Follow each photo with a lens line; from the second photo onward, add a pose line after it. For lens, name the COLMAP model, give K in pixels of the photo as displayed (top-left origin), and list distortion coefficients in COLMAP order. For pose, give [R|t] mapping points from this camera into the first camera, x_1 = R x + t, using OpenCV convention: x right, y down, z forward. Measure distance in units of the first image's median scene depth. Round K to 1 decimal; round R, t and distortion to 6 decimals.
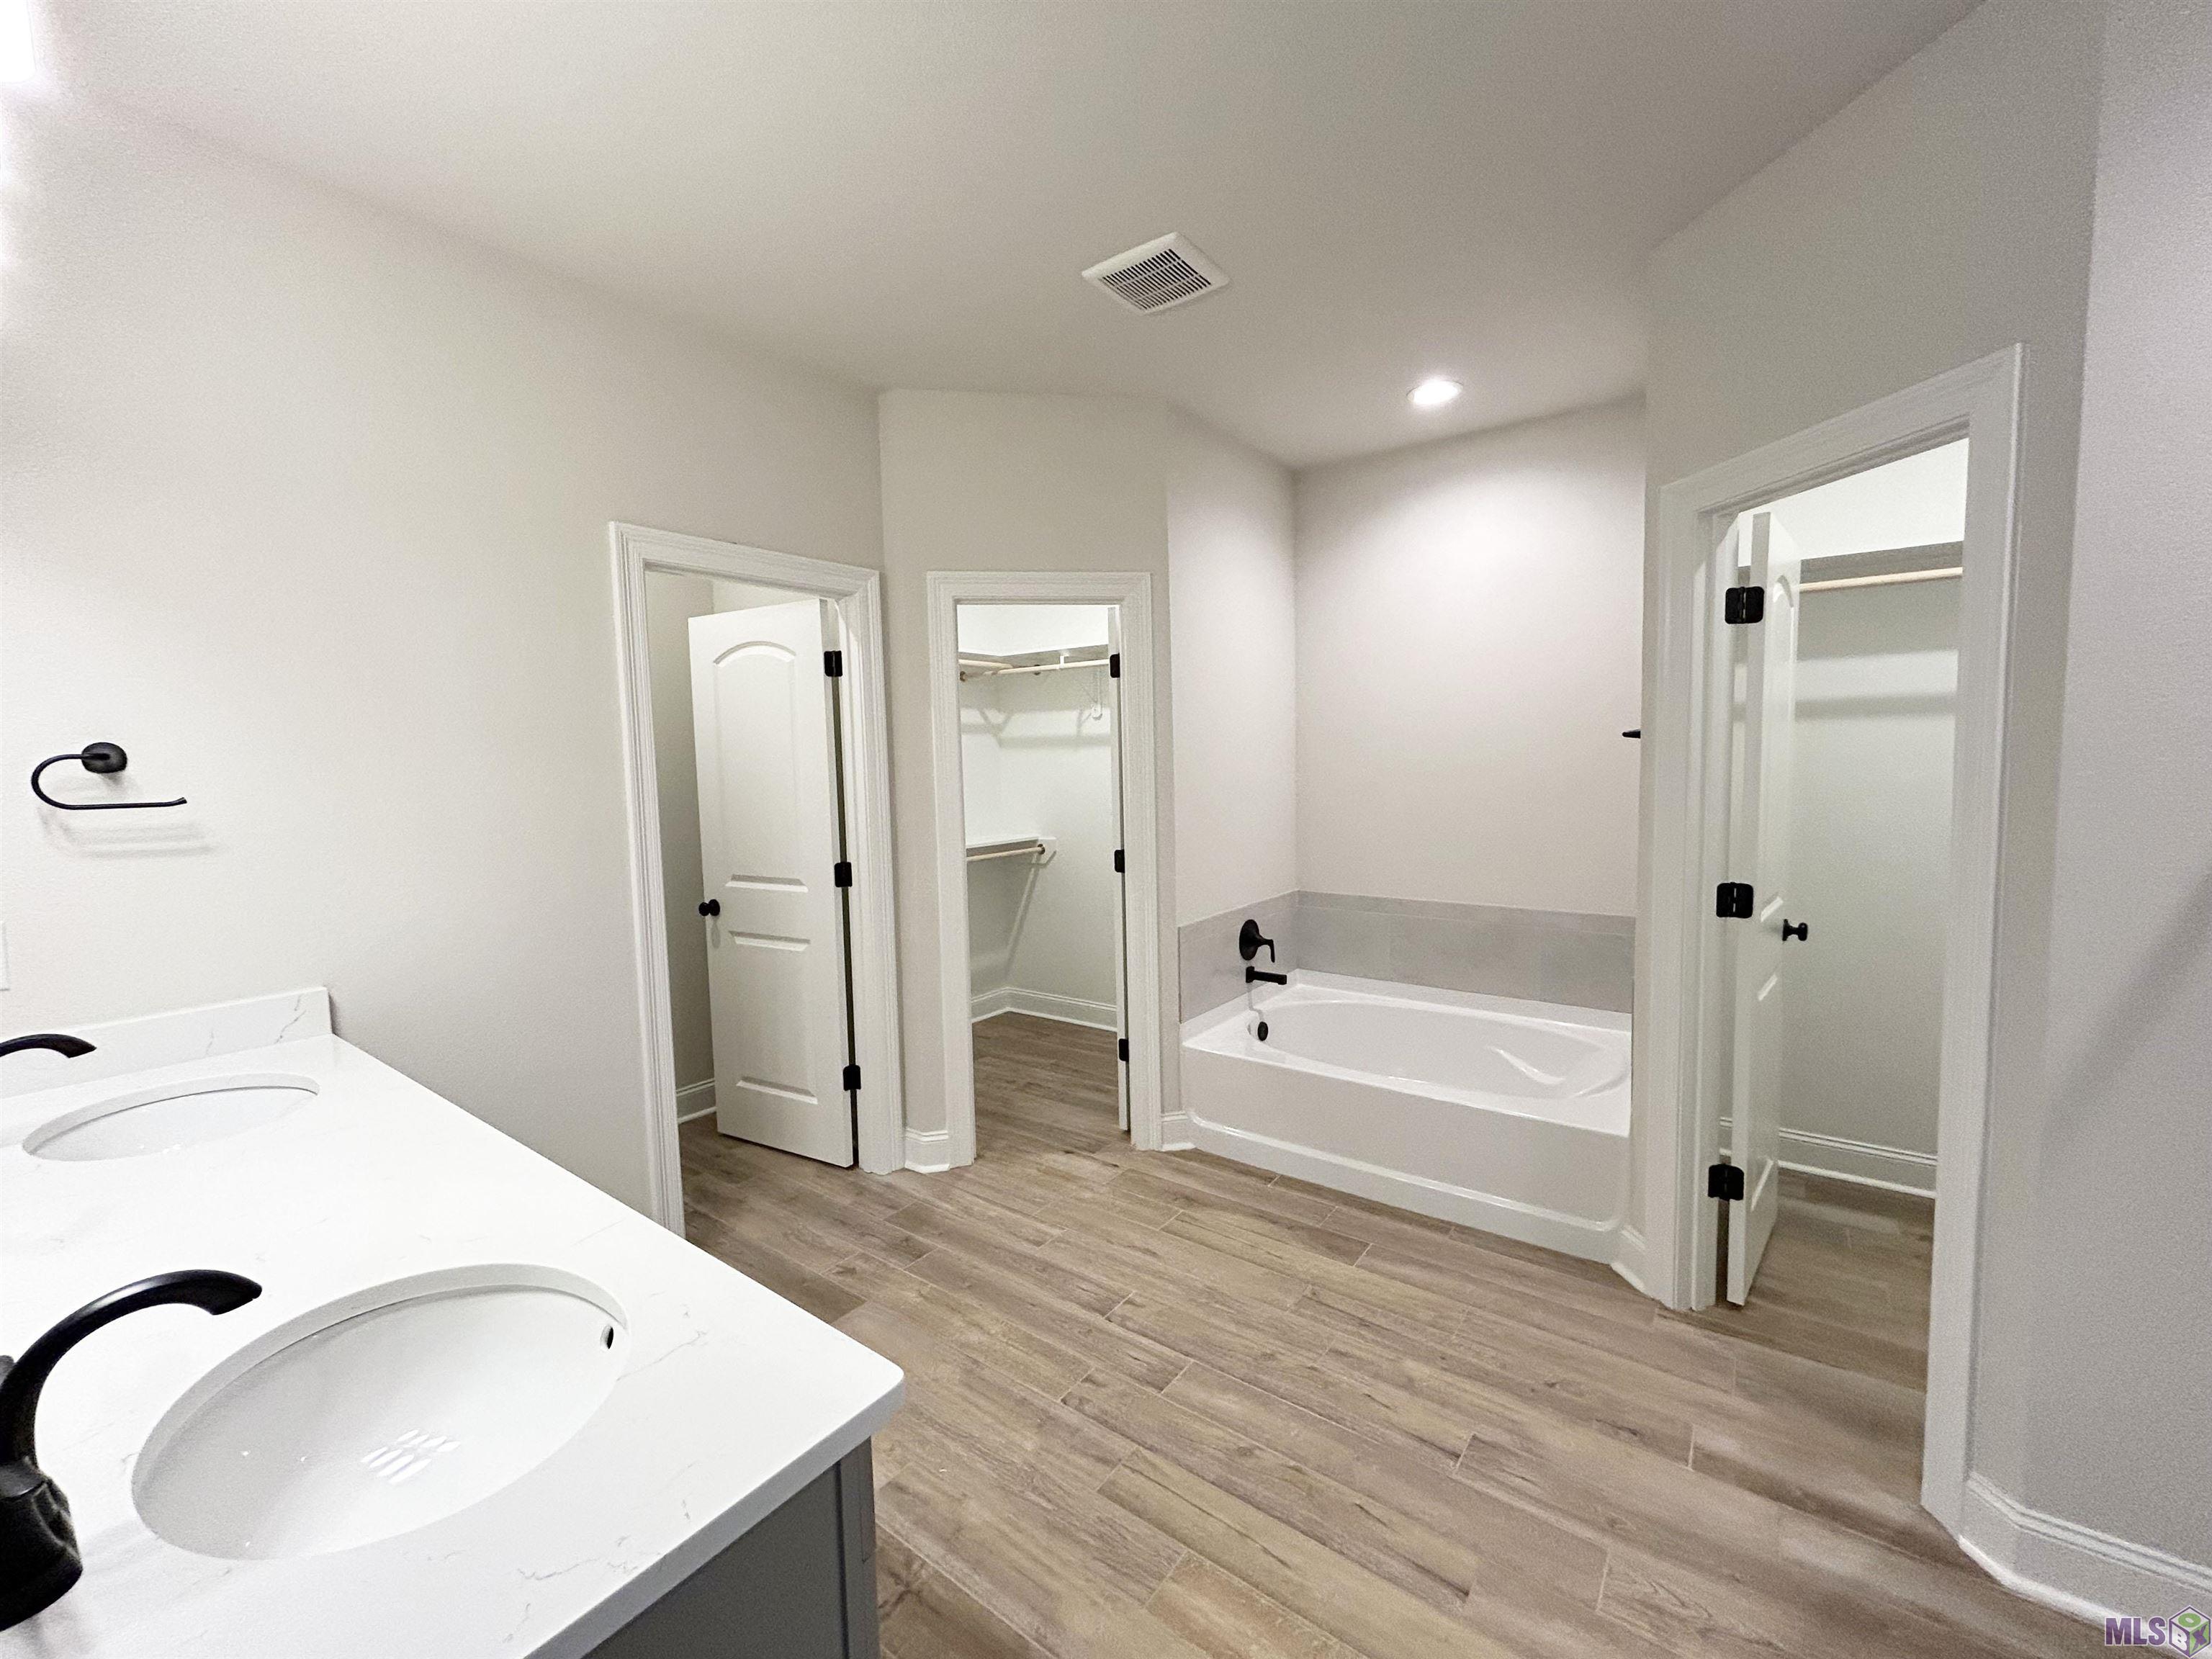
lens RADIAL K [[912.1, 0, 1091.9], [0, 912.1, 827.4], [0, 0, 1]] dist [0.003283, 0.000615]
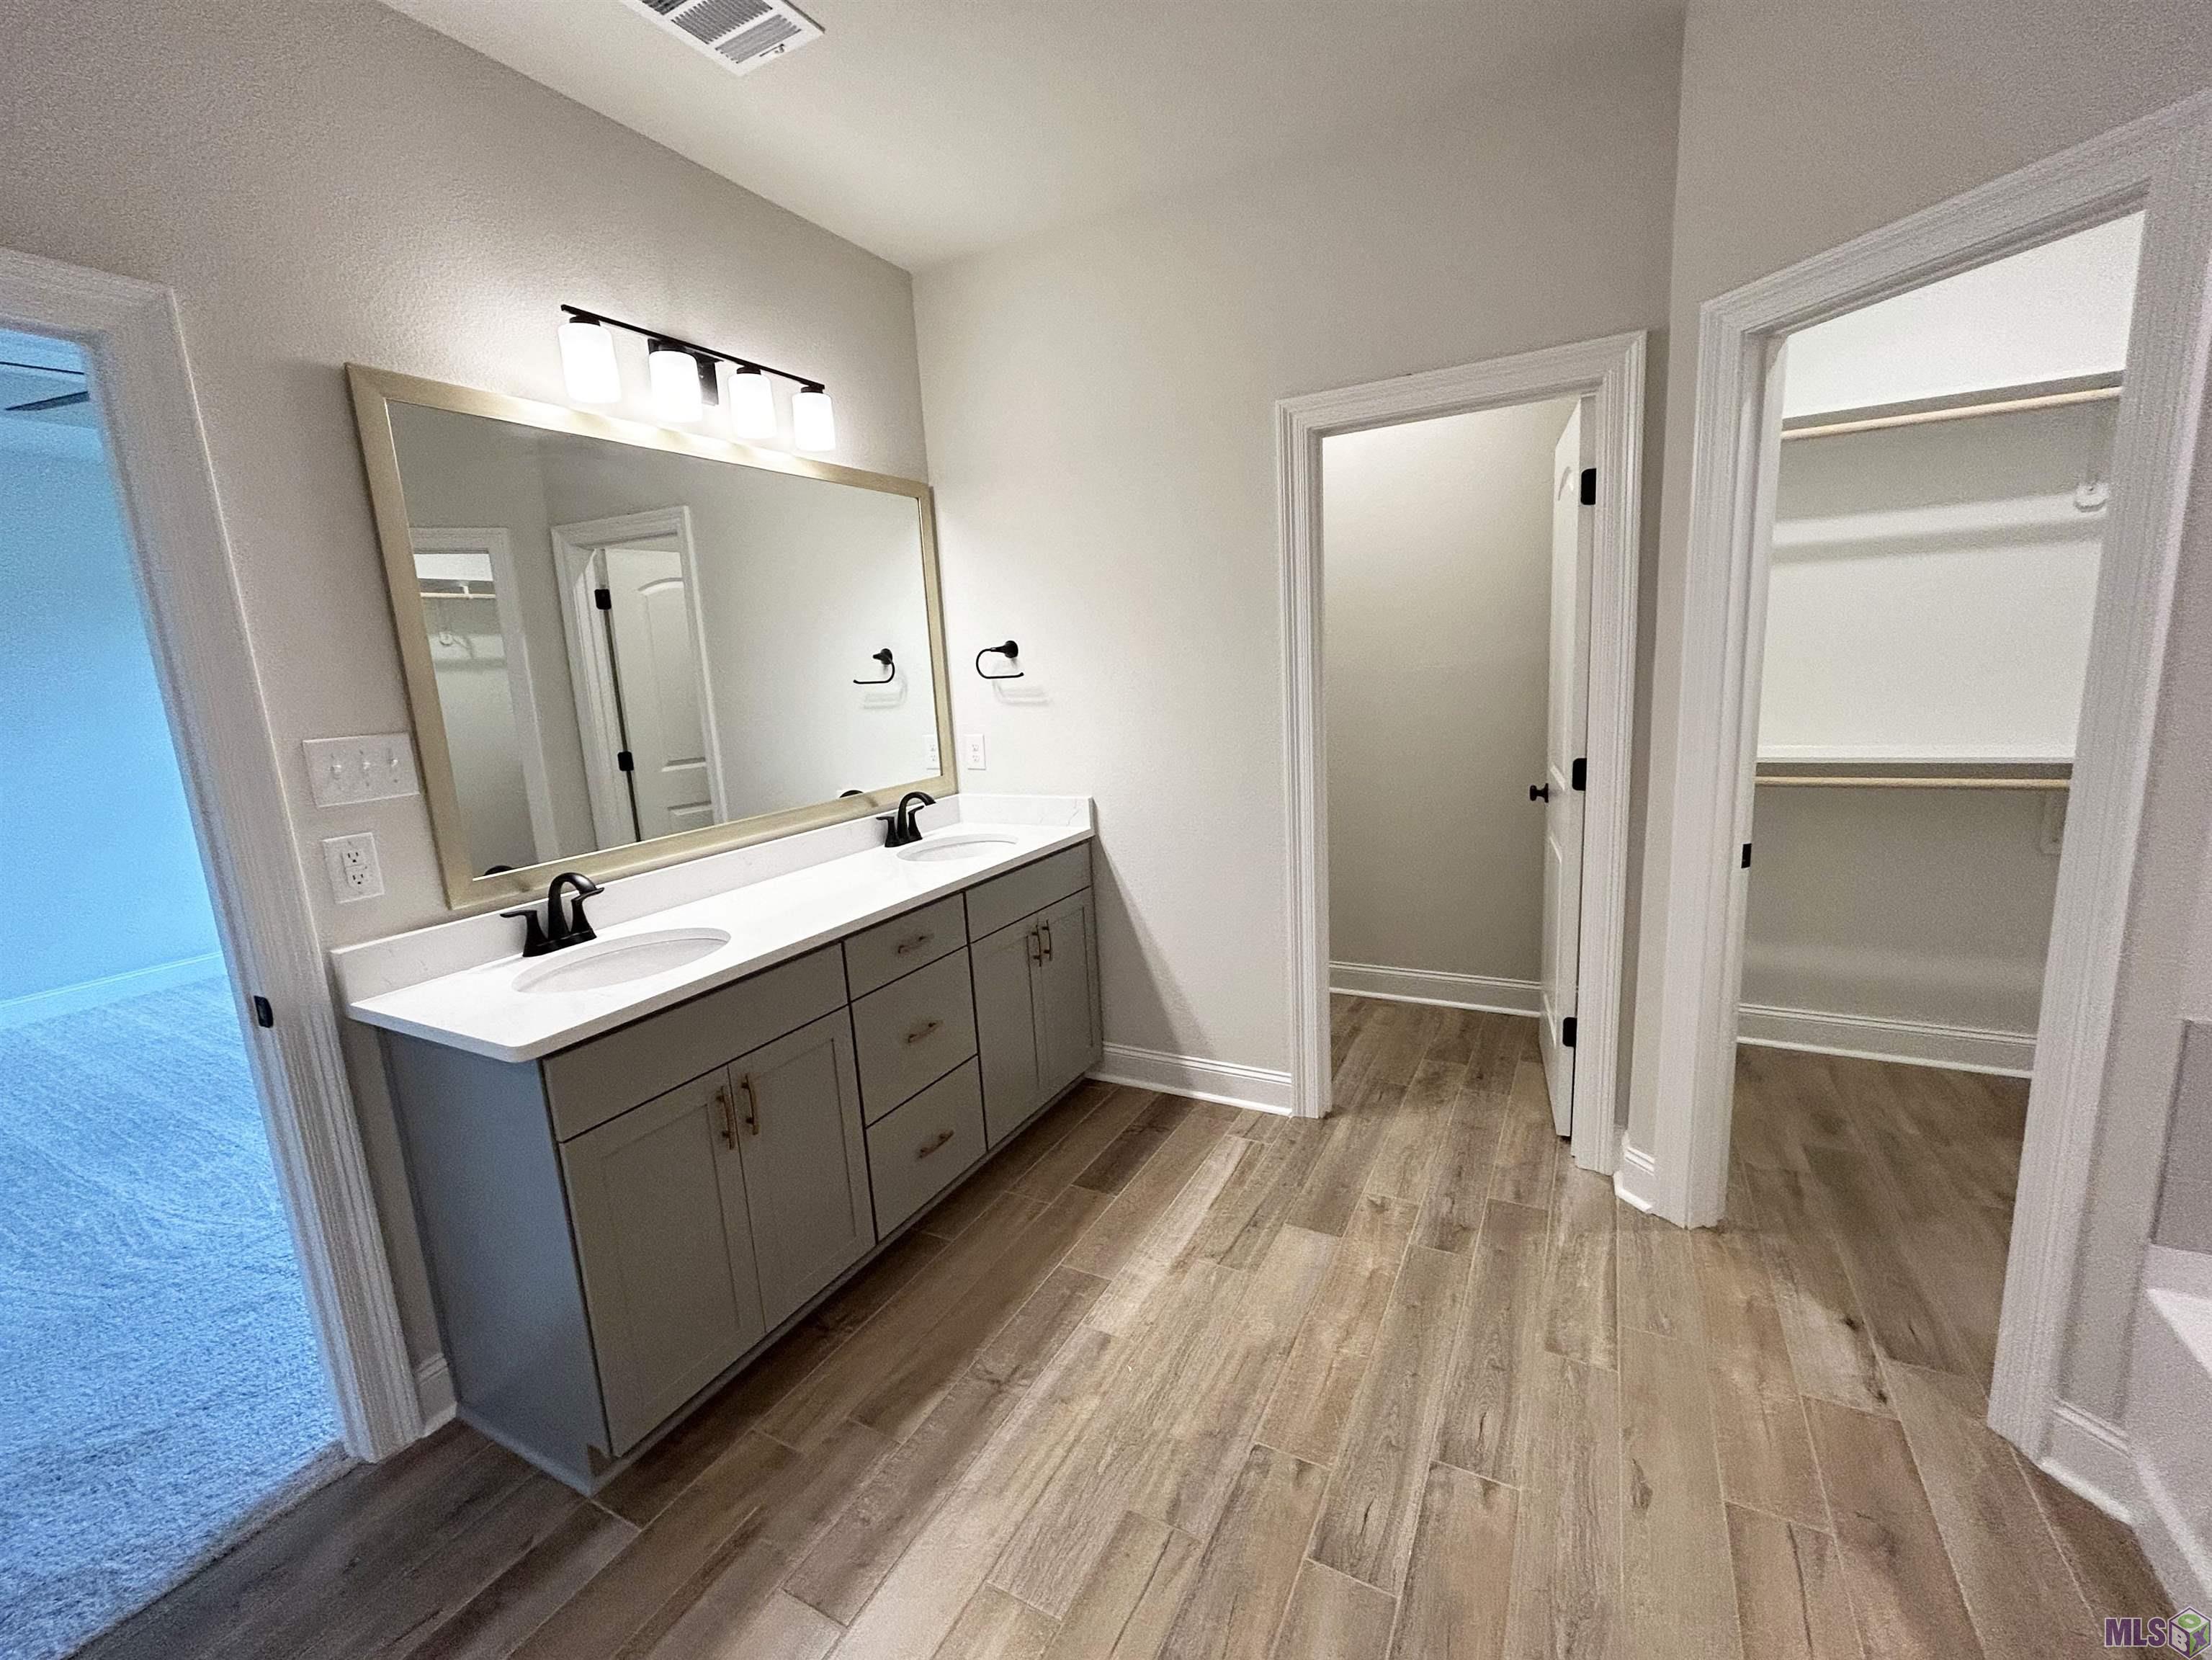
lens RADIAL K [[912.2, 0, 1091.2], [0, 912.2, 829.3], [0, 0, 1]] dist [0.003283, 0.000615]
pose [[0.150650, 0.195422, -0.969079, 0.492675], [-0.019039, 0.980659, 0.194797, -0.053550], [0.988404, -0.010896, 0.151457, 0.577319]]
